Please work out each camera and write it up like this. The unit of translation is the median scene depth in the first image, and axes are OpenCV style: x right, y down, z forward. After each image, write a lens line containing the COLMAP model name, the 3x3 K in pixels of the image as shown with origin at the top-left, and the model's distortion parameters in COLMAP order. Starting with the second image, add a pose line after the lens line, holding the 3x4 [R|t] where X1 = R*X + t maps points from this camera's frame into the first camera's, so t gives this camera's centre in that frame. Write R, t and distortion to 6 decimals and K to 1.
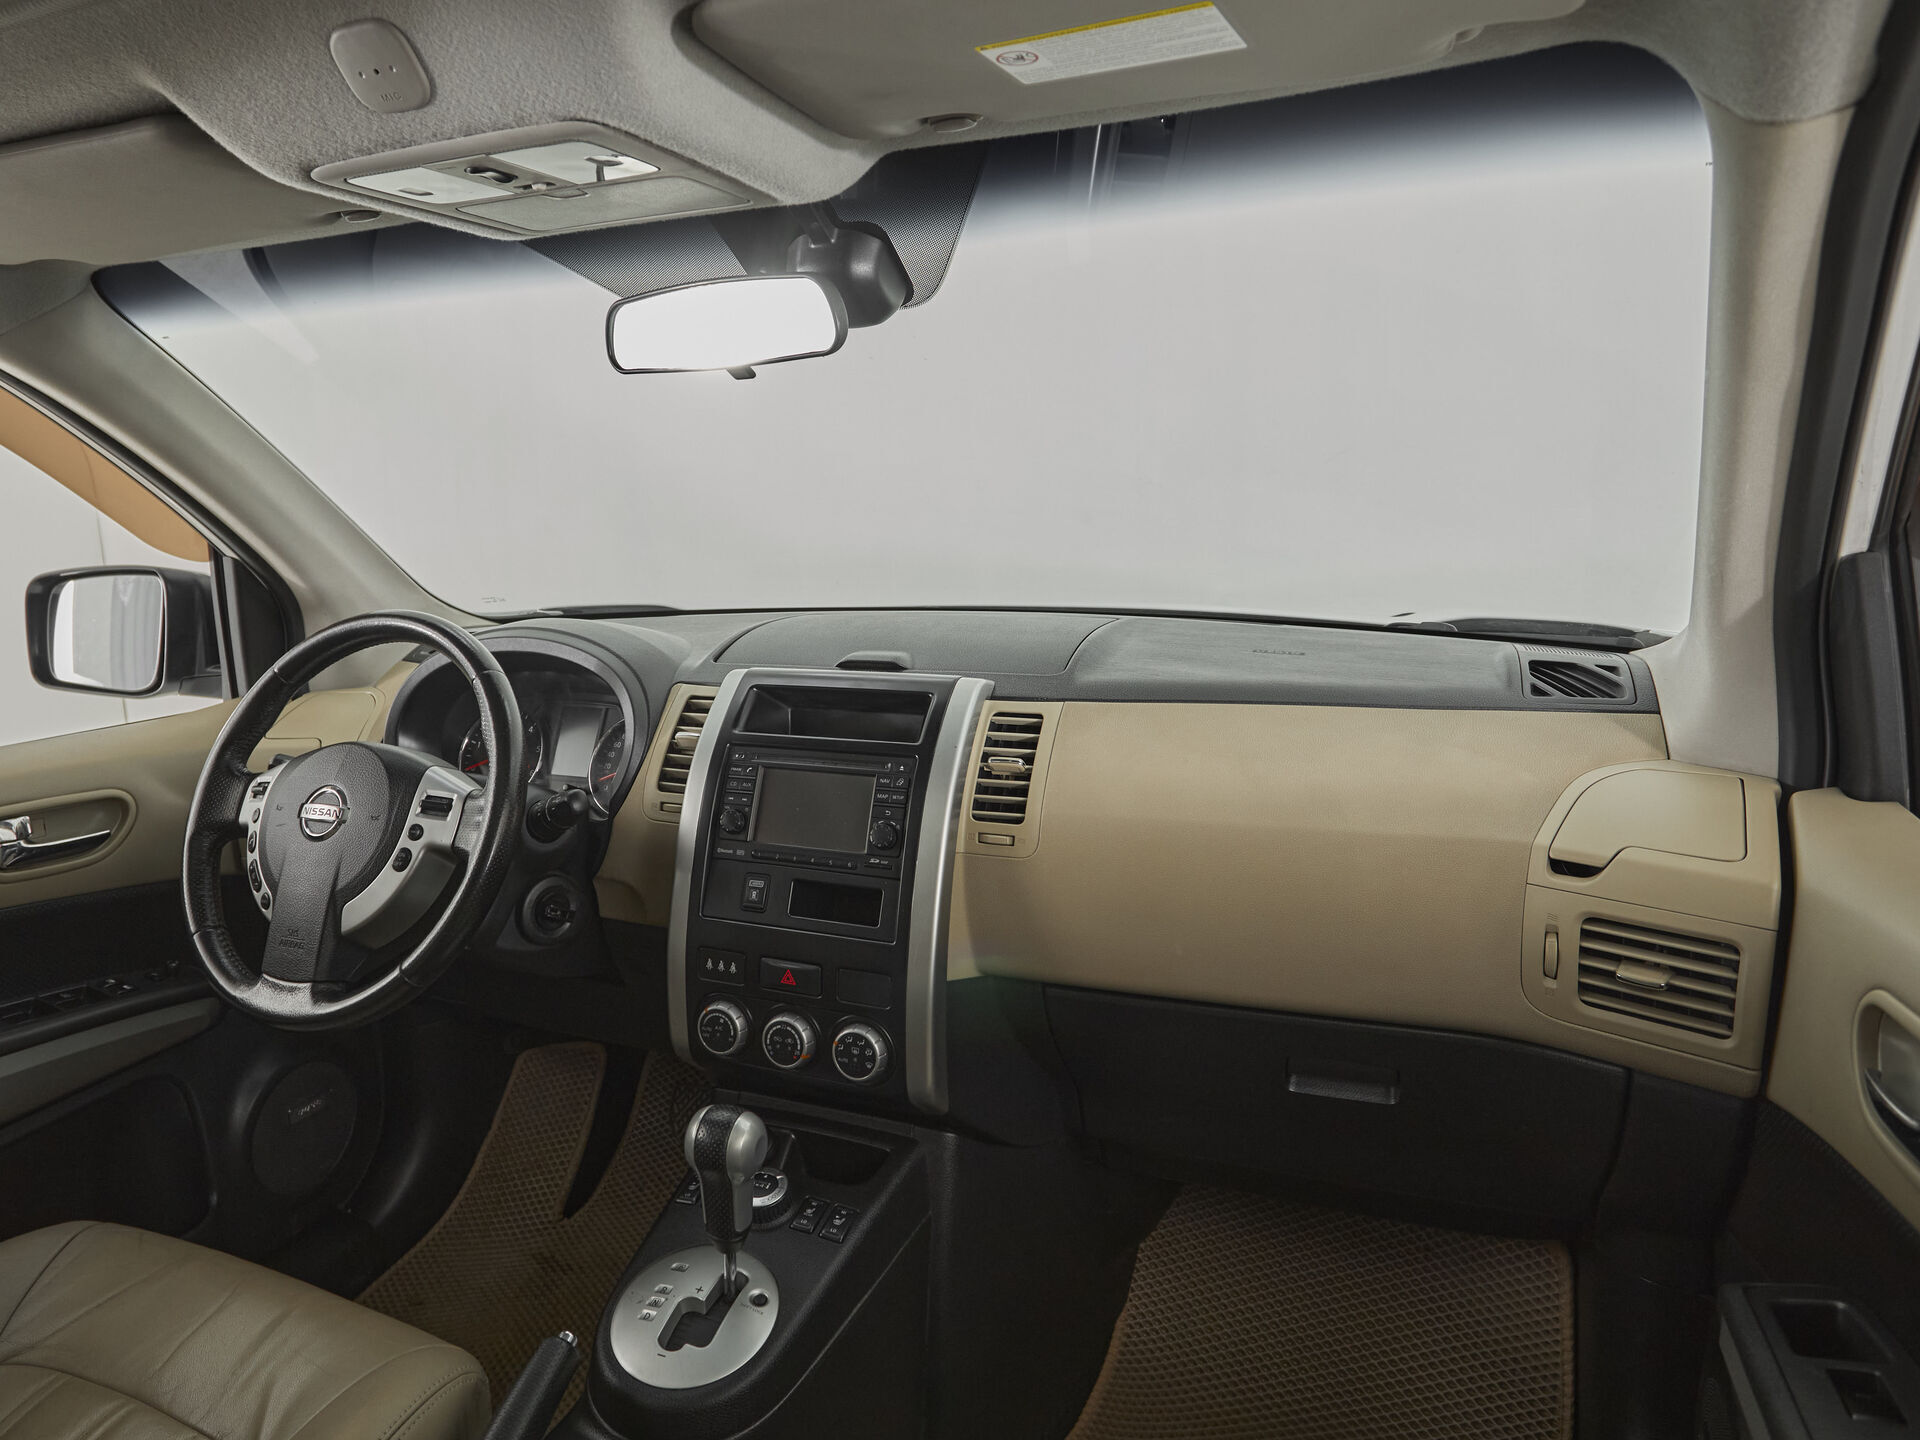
lens RADIAL K [[1268.9, 0, 838.4], [0, 1268.9, 659.5], [0, 0, 1]] dist [-0.004158, -0.002103]
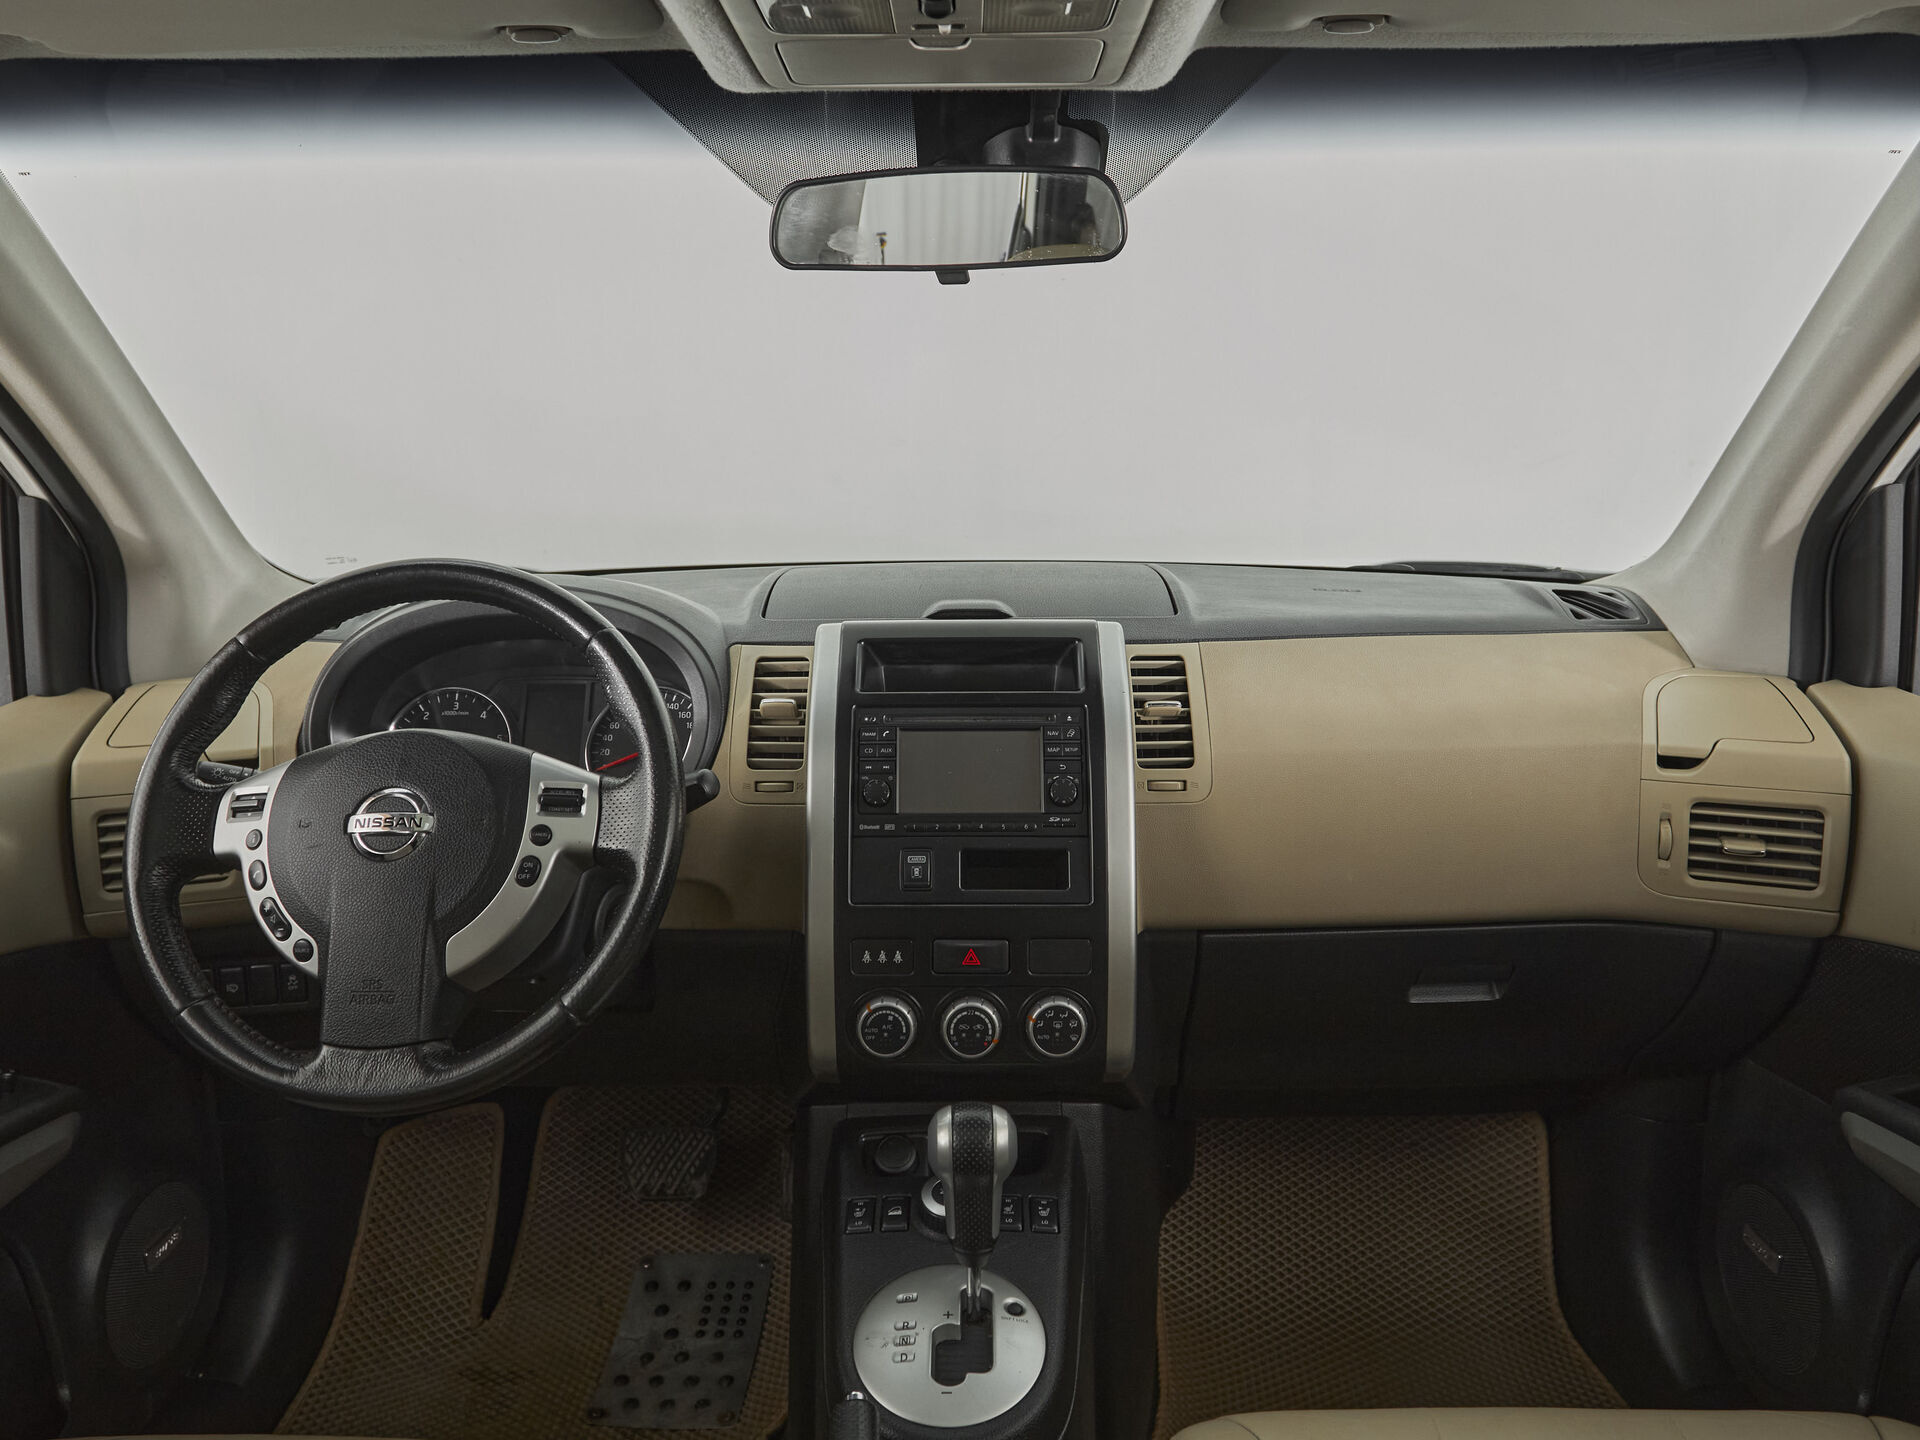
lens RADIAL K [[1381.4, 0, 950.1], [0, 1381.4, 666.6], [0, 0, 1]] dist [-0.001566, -0.004436]
pose [[0.911016, -0.043675, 0.410052, -0.445699], [0.038061, 0.999037, 0.021848, 0.022395], [-0.410611, -0.004297, 0.911801, 0.113095]]
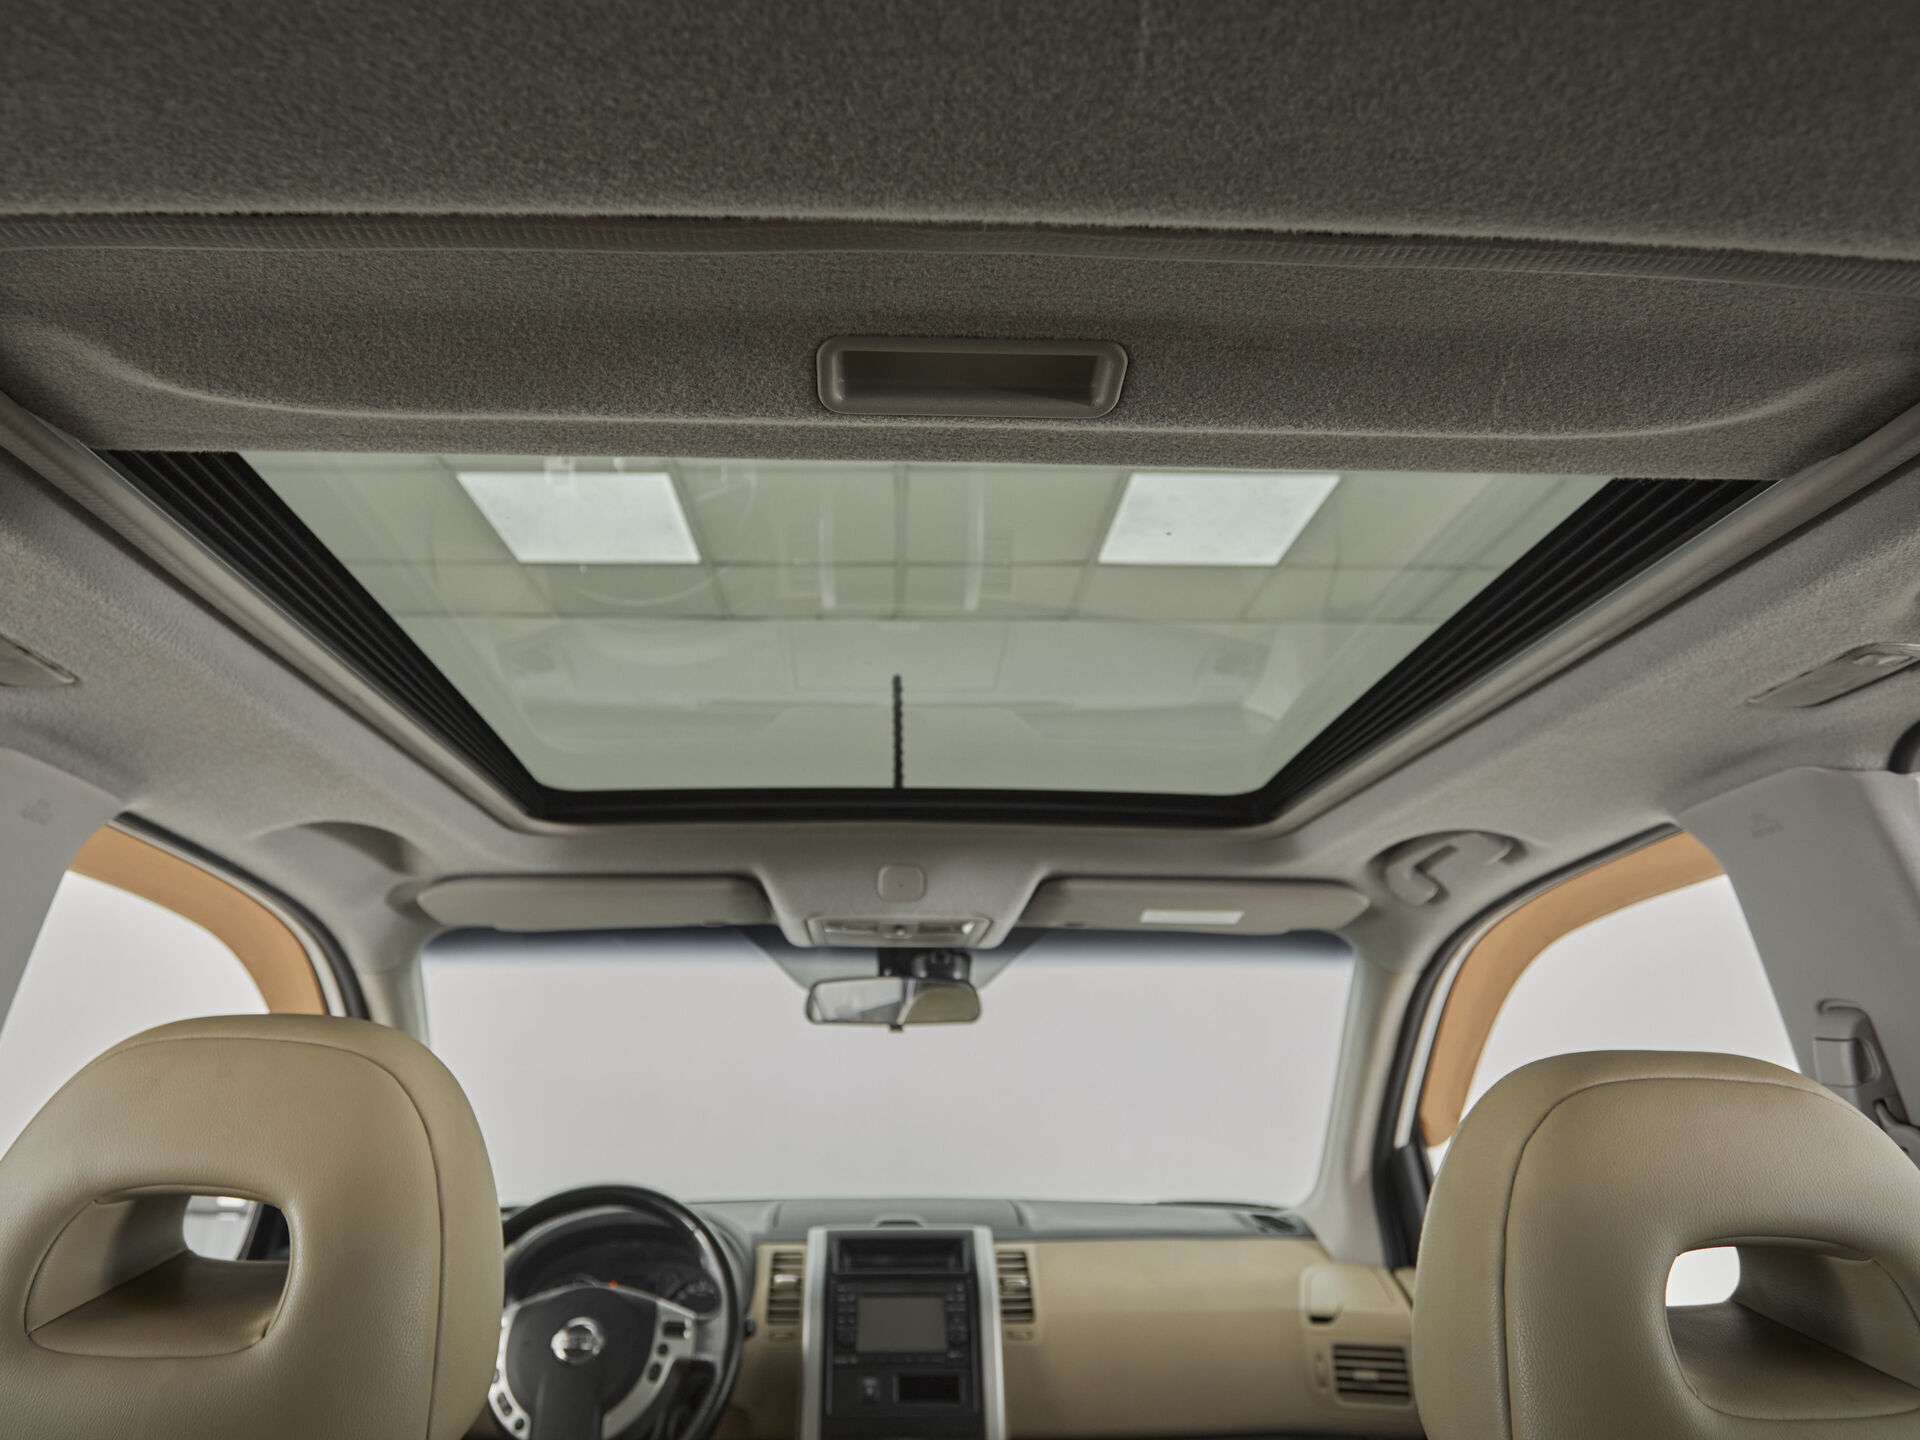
lens RADIAL K [[1132.1, 0, 913.2], [0, 1132.1, 684.6], [0, 0, 1]] dist [0.003751, -0.016981]
pose [[0.889428, 0.190040, 0.415695, -0.737202], [0.038835, 0.874759, -0.483000, 0.107128], [-0.455422, 0.445738, 0.770655, -0.401570]]
